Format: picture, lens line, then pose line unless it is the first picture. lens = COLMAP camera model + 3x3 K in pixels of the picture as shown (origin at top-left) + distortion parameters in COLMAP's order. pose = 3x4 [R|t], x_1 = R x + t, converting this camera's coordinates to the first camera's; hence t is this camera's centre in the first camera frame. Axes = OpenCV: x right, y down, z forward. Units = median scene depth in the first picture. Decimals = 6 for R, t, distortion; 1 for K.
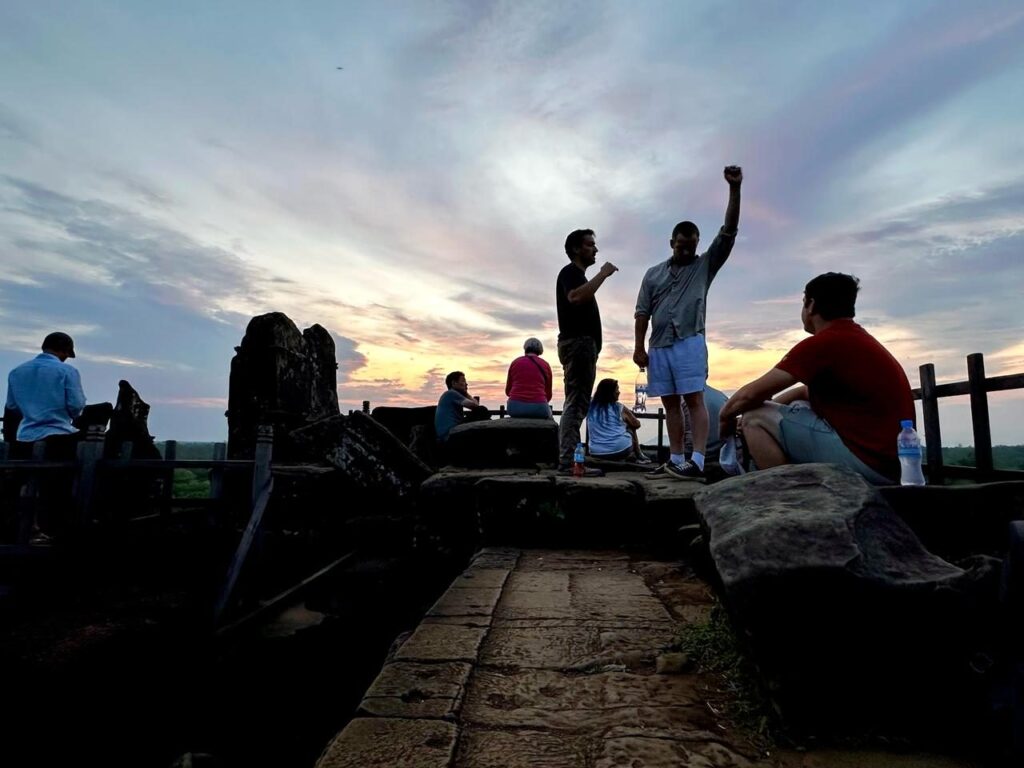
lens RADIAL K [[576.0, 0, 510.6], [0, 576.0, 407.1], [0, 0, 1]] dist [0.004674, 0.000852]
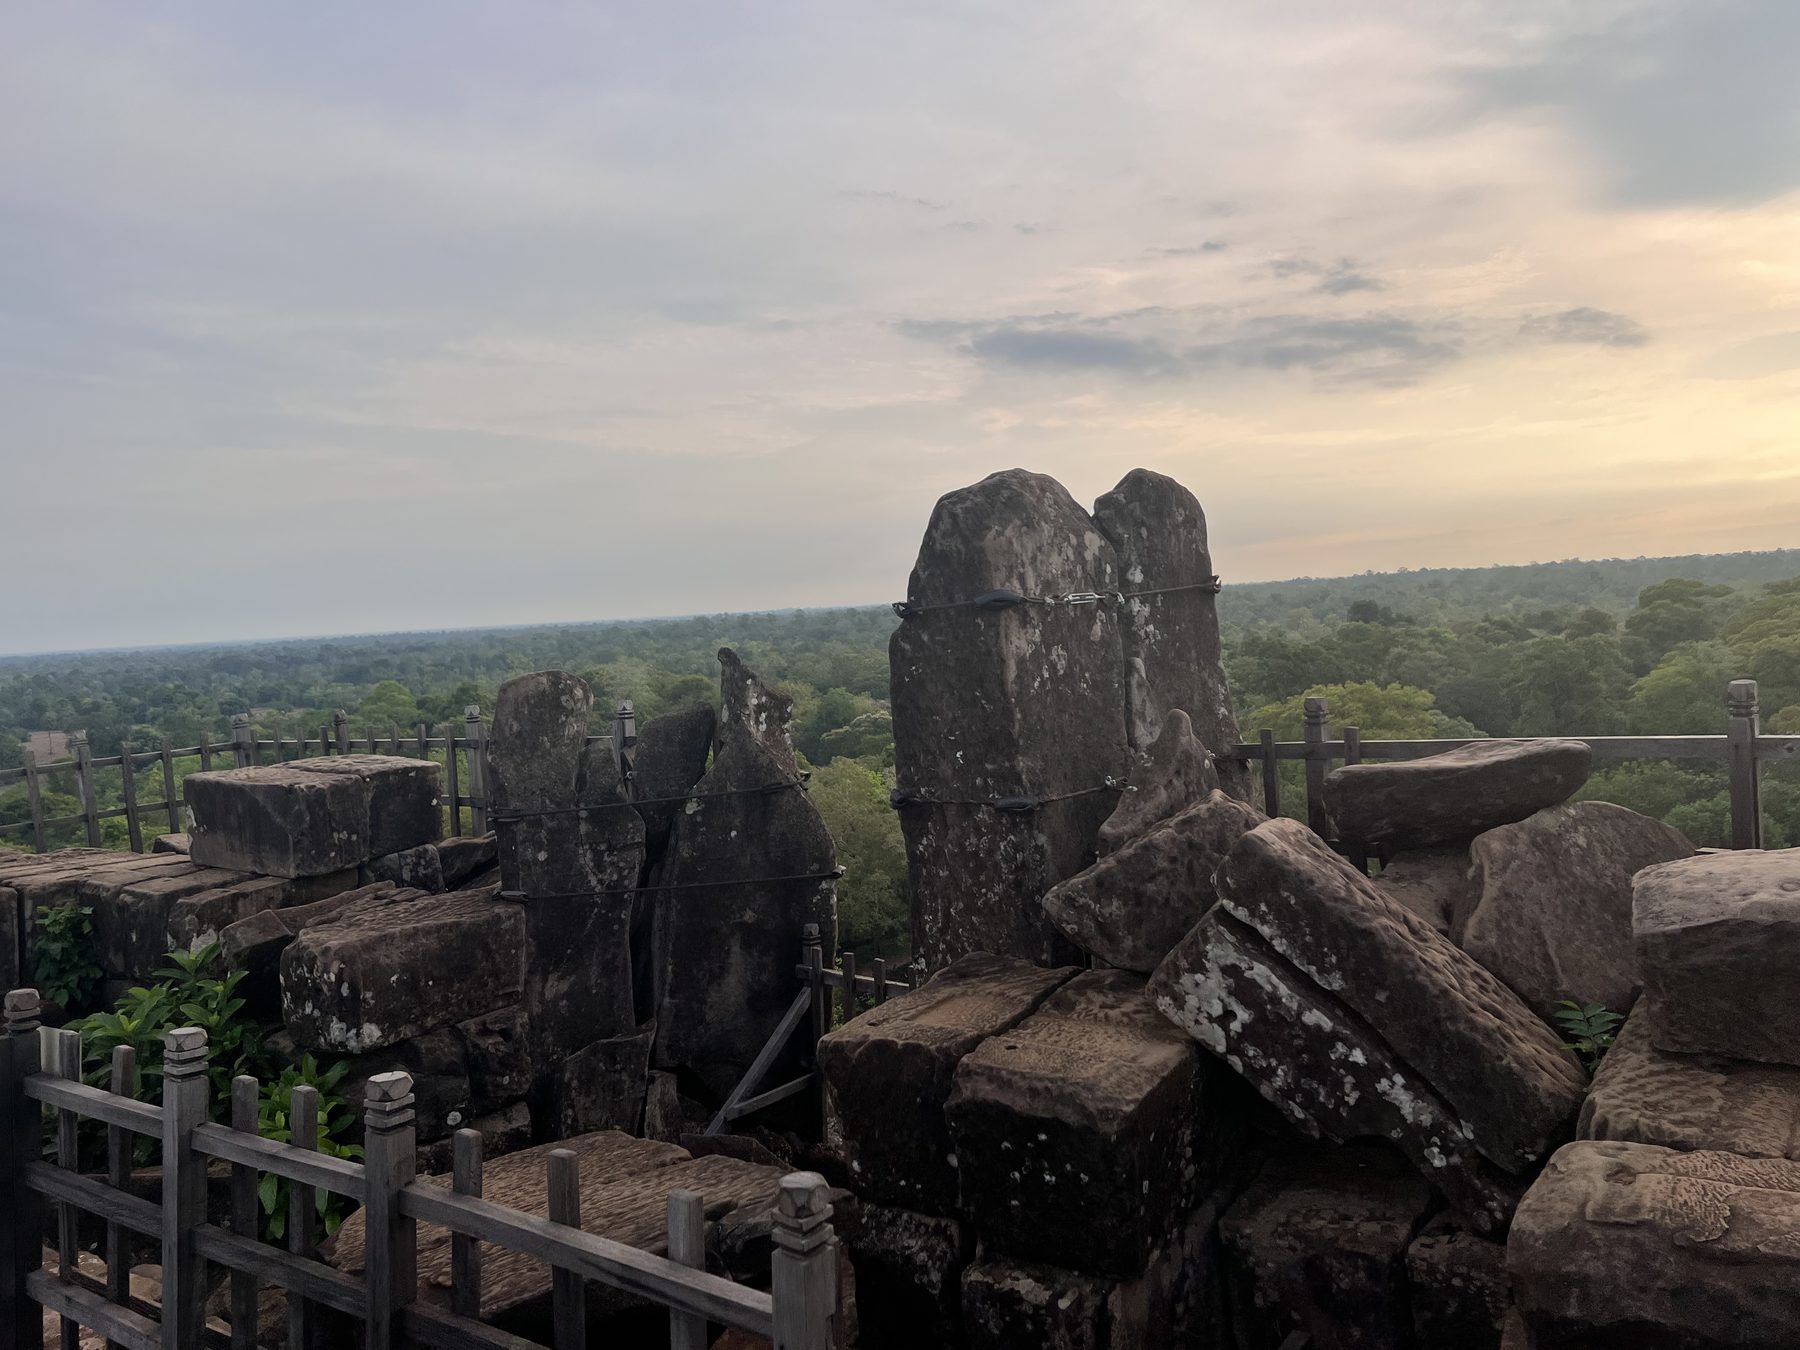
lens RADIAL K [[1351.7, 0, 900.0], [0, 1351.7, 675.0], [0, 0, 1]] dist [0.050760, -0.055777]
pose [[0.821676, -0.030462, -0.569140, -0.030562], [0.115868, 0.986646, 0.114473, -0.169044], [0.558052, -0.160005, 0.814233, 0.389935]]
